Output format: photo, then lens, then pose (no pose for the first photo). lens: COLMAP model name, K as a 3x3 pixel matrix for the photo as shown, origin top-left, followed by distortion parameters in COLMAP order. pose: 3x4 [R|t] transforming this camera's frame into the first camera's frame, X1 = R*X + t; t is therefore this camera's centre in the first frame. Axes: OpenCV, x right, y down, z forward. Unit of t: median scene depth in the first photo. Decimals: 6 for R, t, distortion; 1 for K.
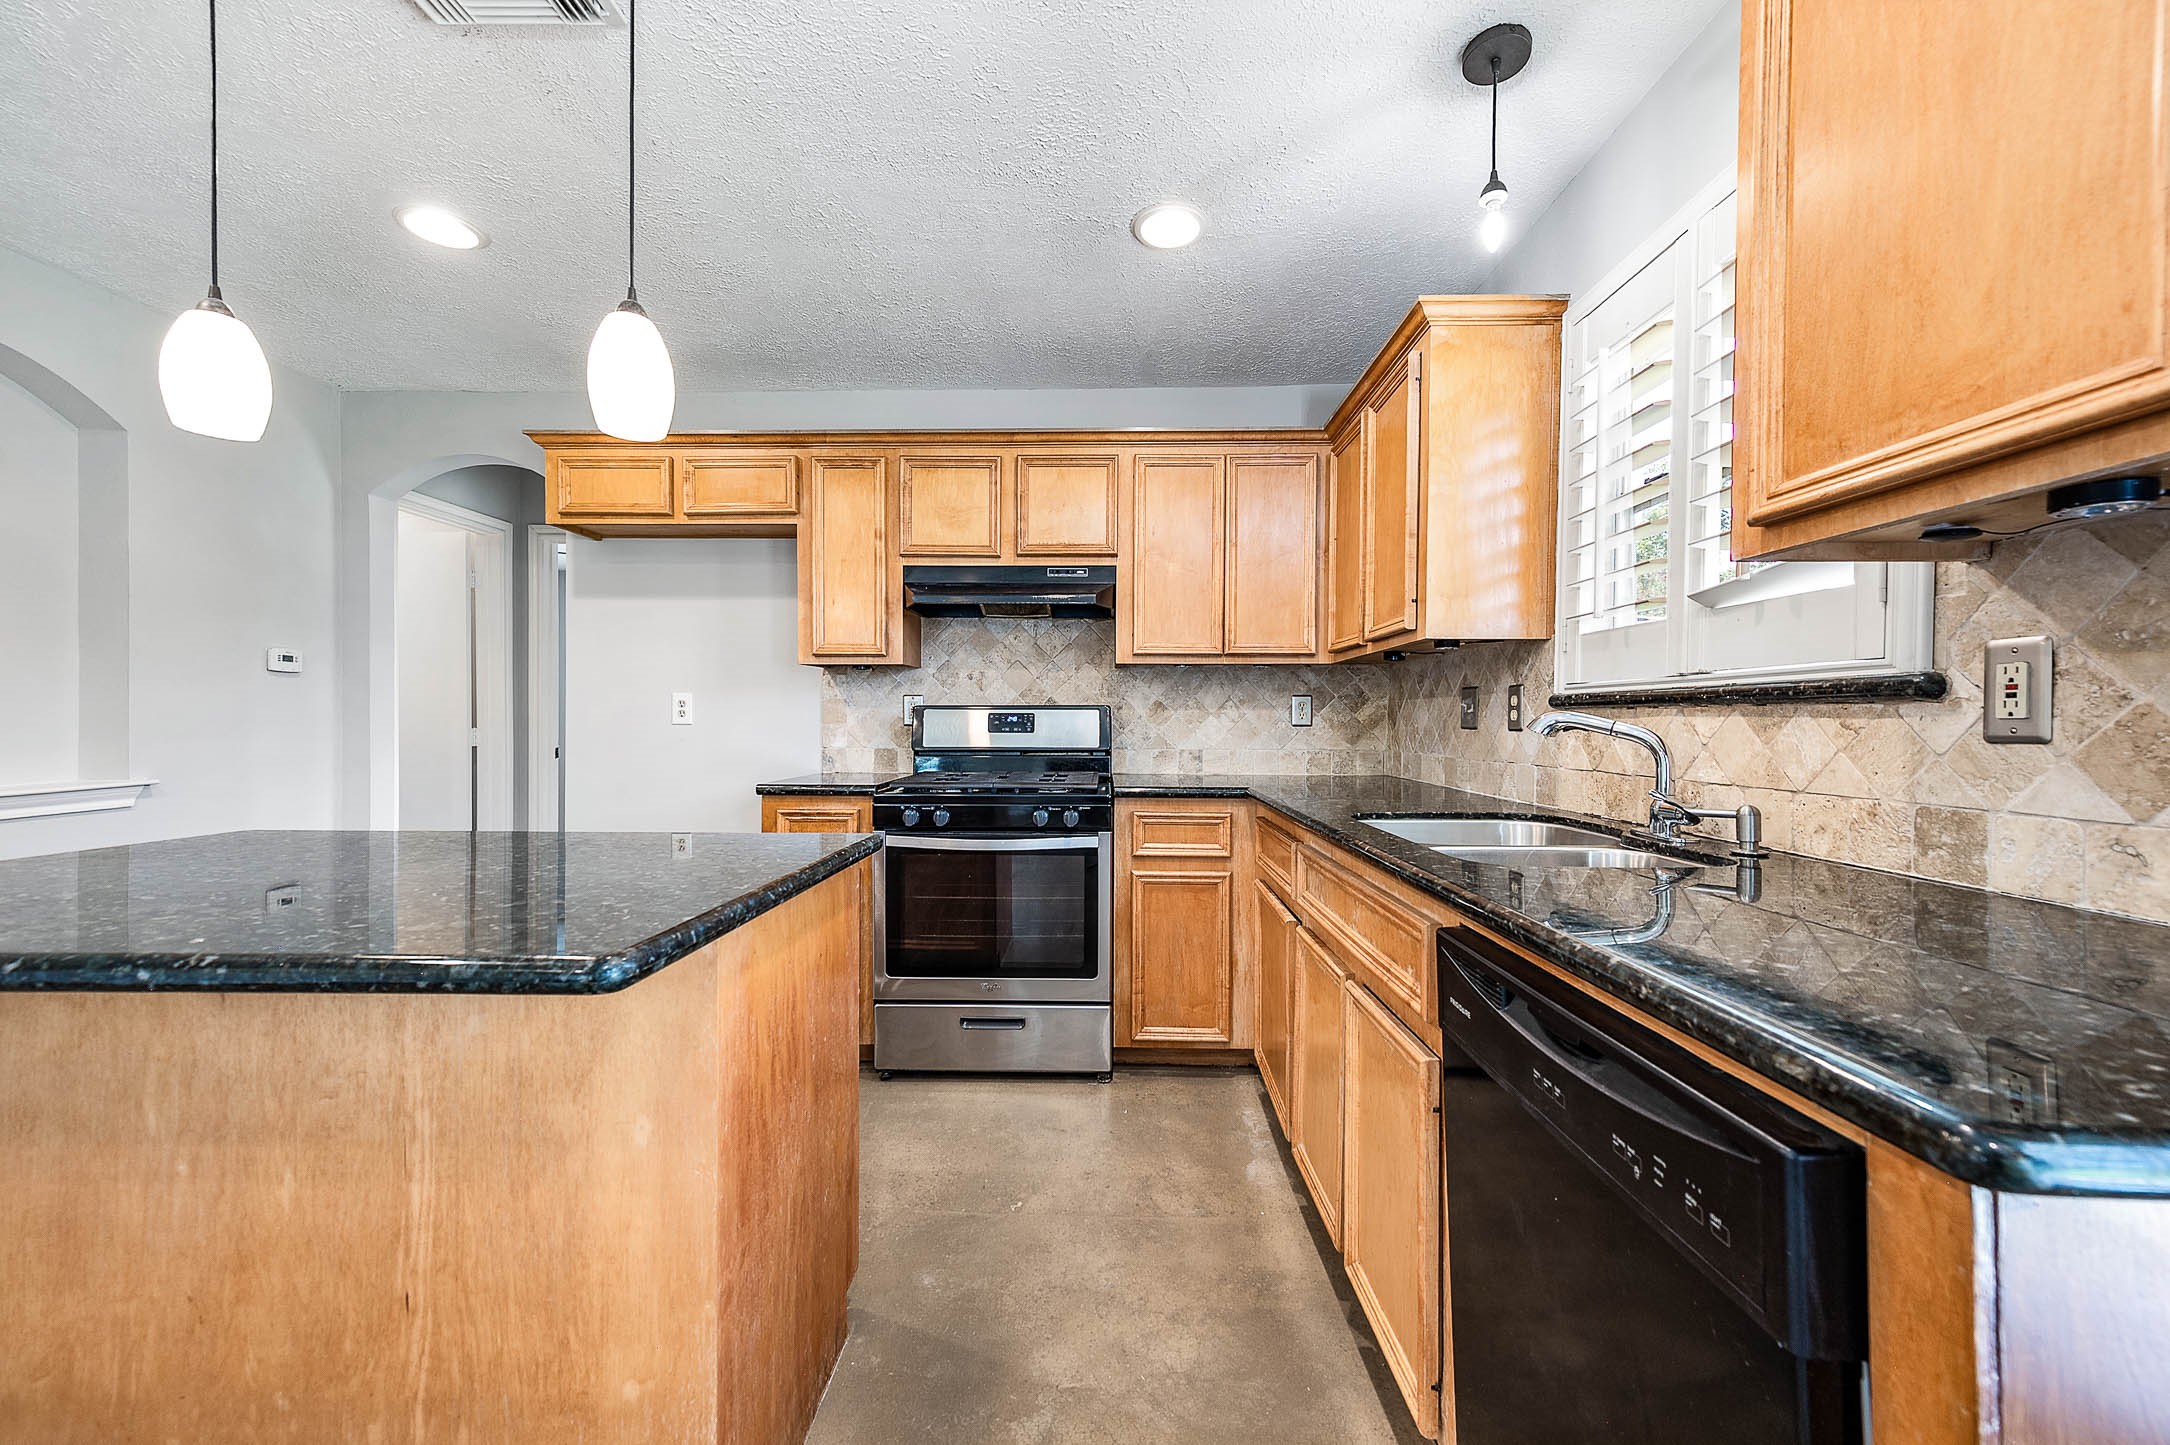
lens RADIAL K [[847.4, 0, 1085.0], [0, 847.4, 722.5], [0, 0, 1]] dist [0.011860, 0.000322]
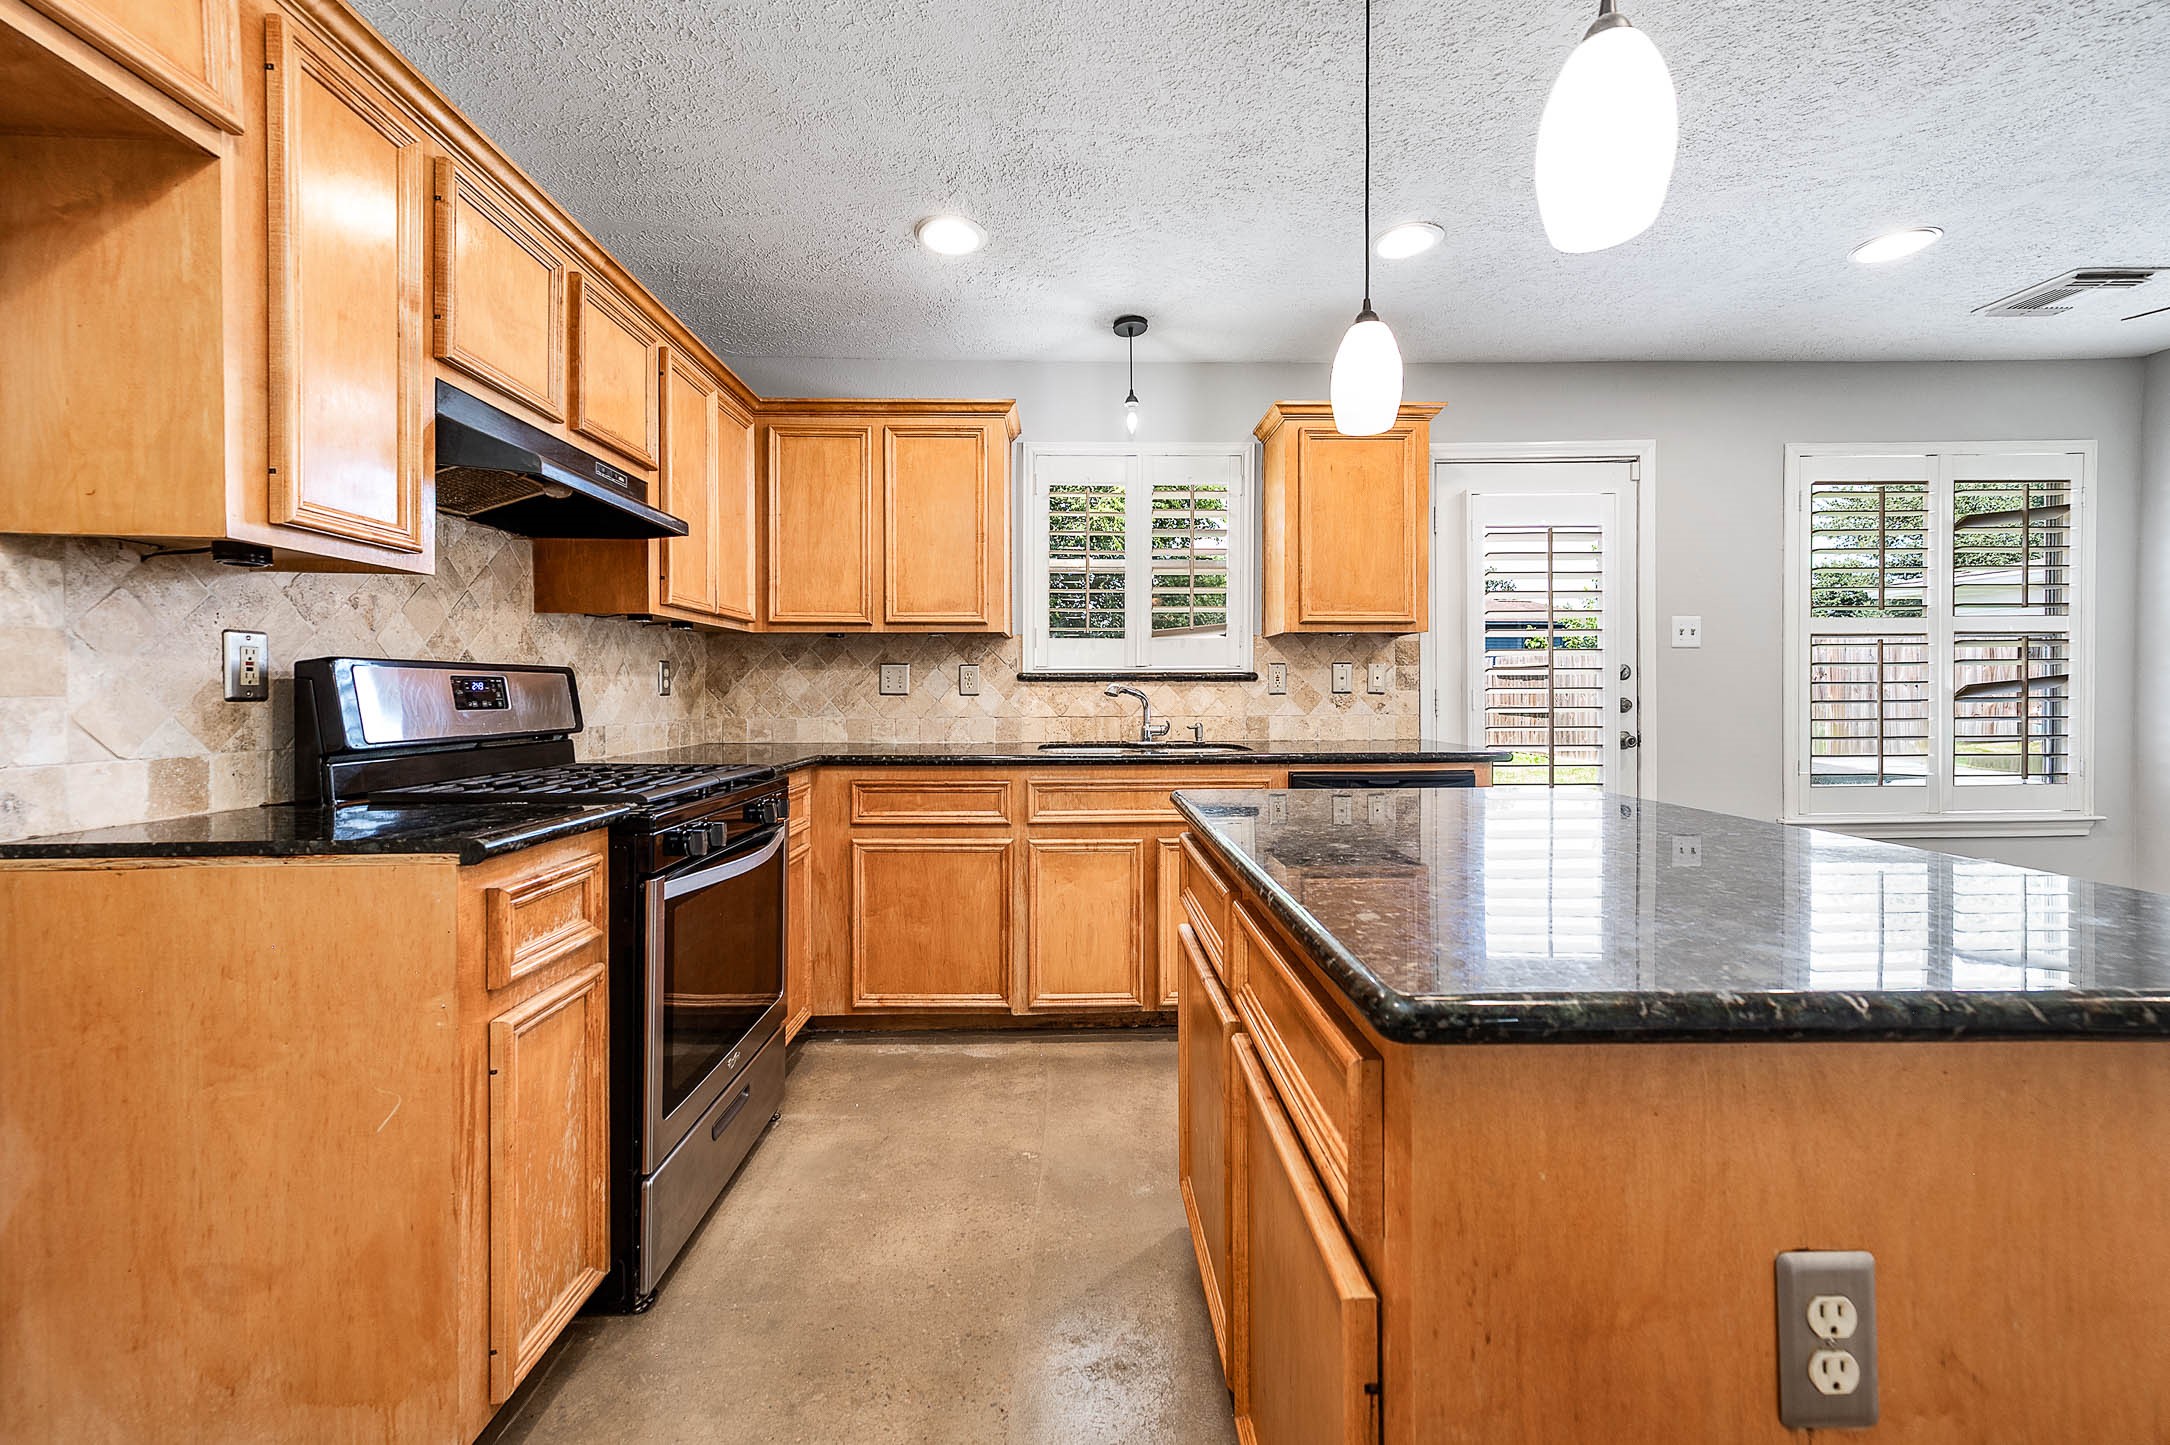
lens RADIAL K [[856.5, 0, 1087.5], [0, 856.5, 699.3], [0, 0, 1]] dist [0.011494, 0.000046]
pose [[-0.054109, -0.010978, 0.998475, -0.758527], [0.005025, 0.999924, 0.011266, 0.000202], [-0.998522, 0.005627, -0.054050, 0.663506]]
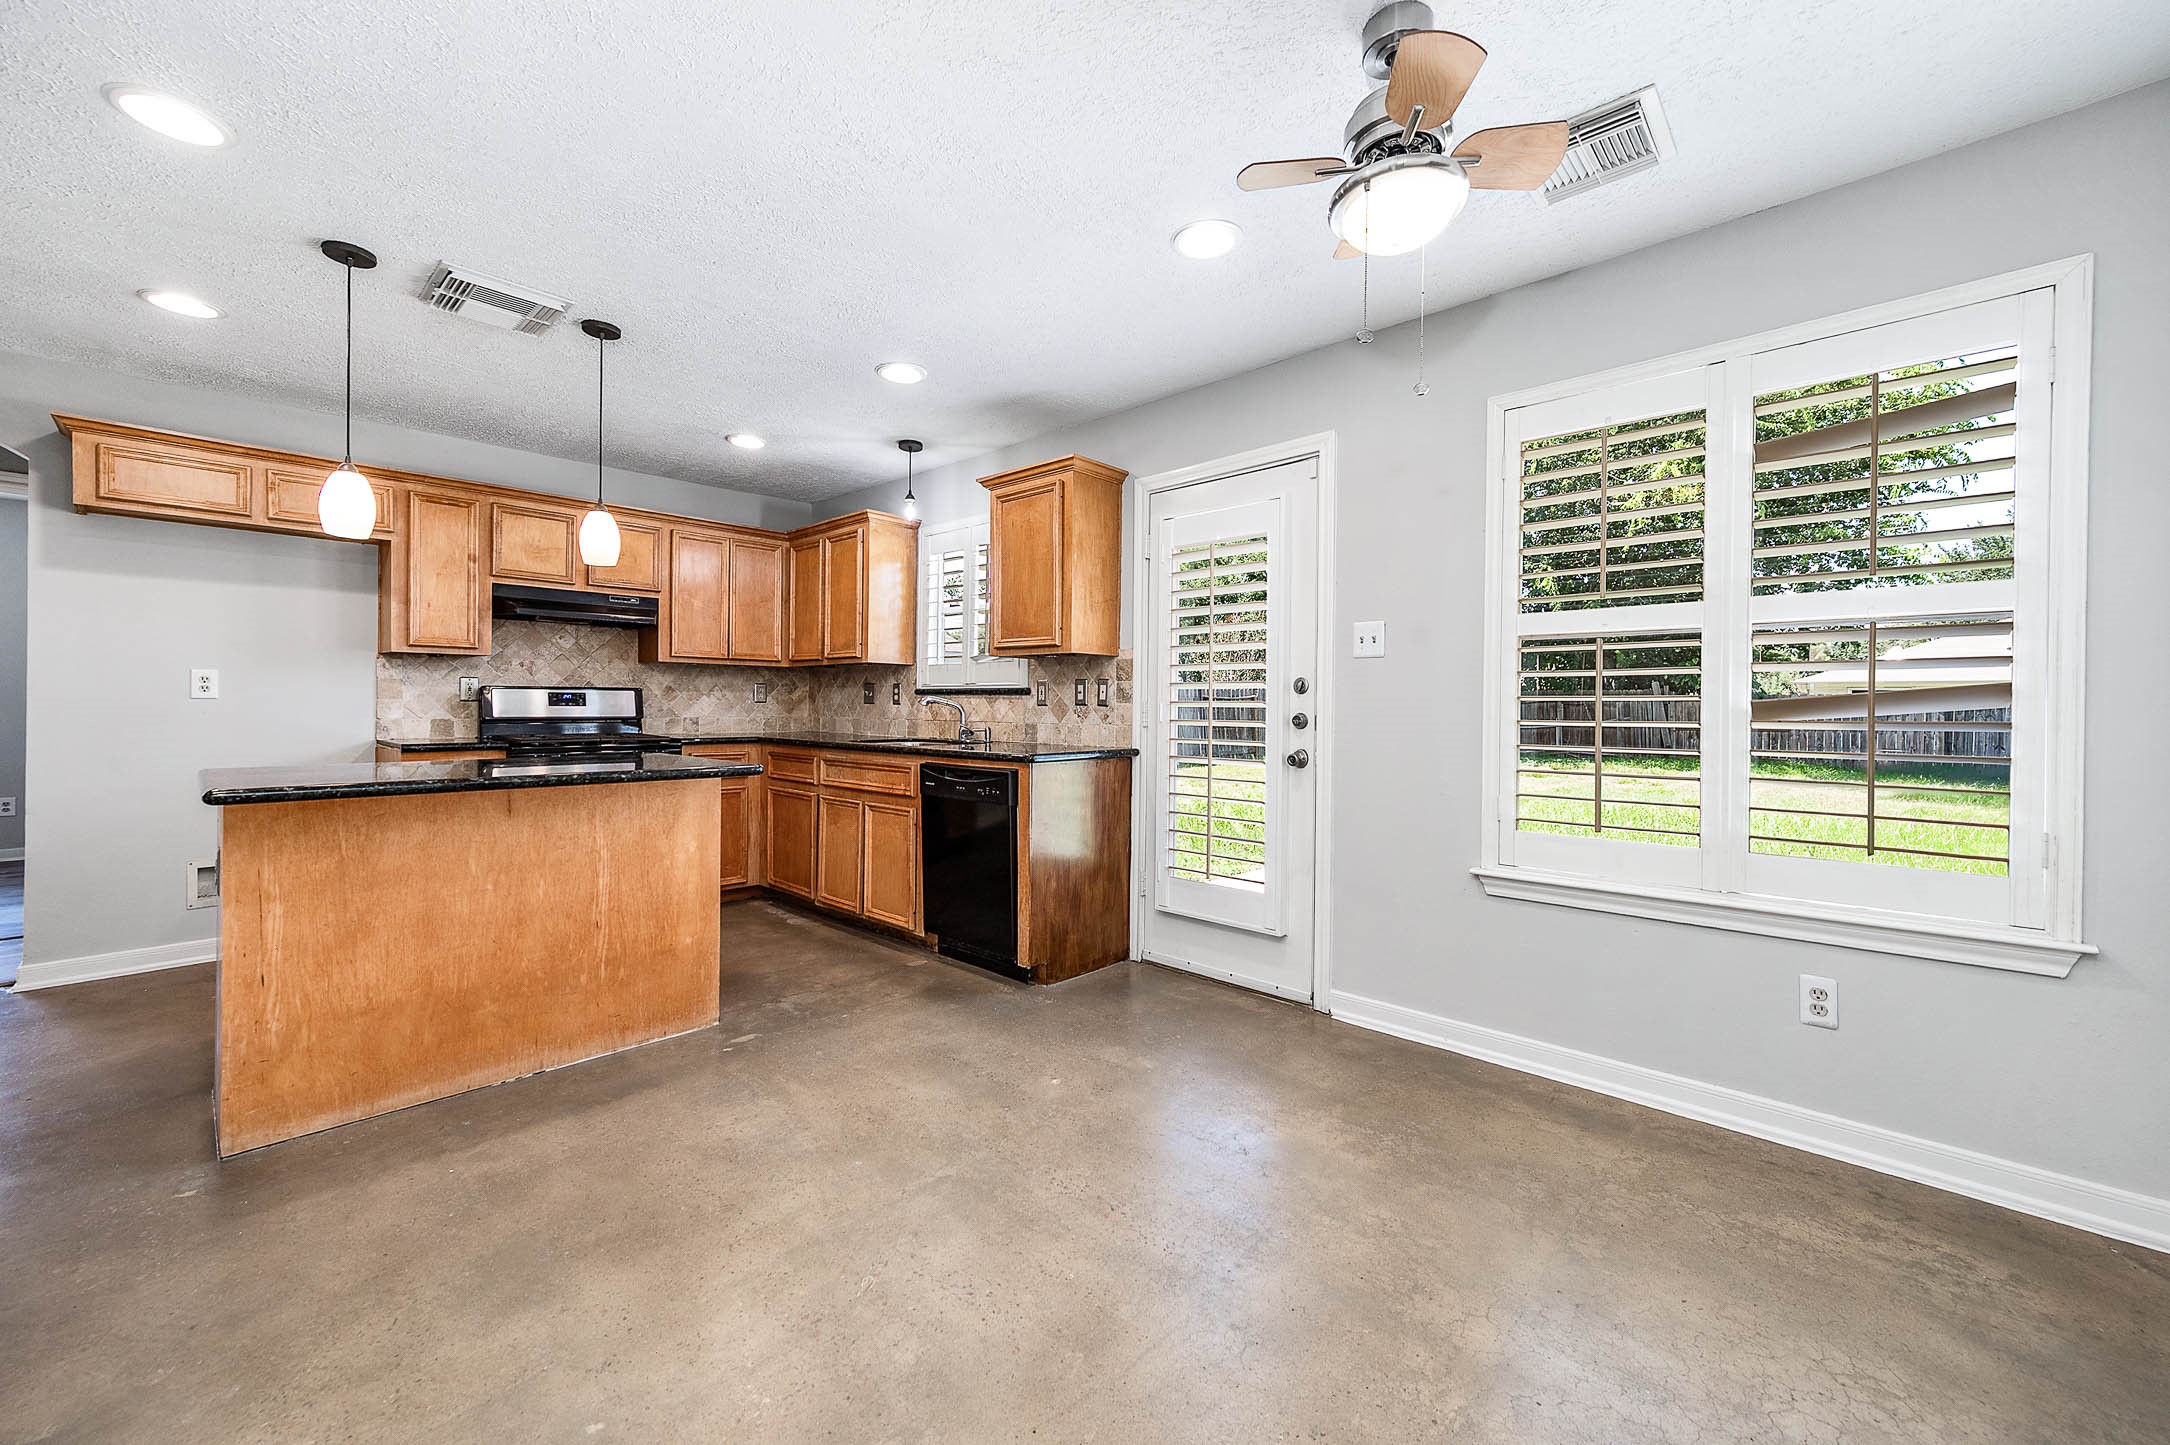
lens RADIAL K [[858.0, 0, 1087.8], [0, 858.0, 704.5], [0, 0, 1]] dist [0.012127, 0.000020]
pose [[0.666687, 0.002506, 0.745333, -0.622898], [-0.004540, 0.999989, 0.000699, 0.004655], [-0.745324, -0.003850, 0.666691, -0.645777]]
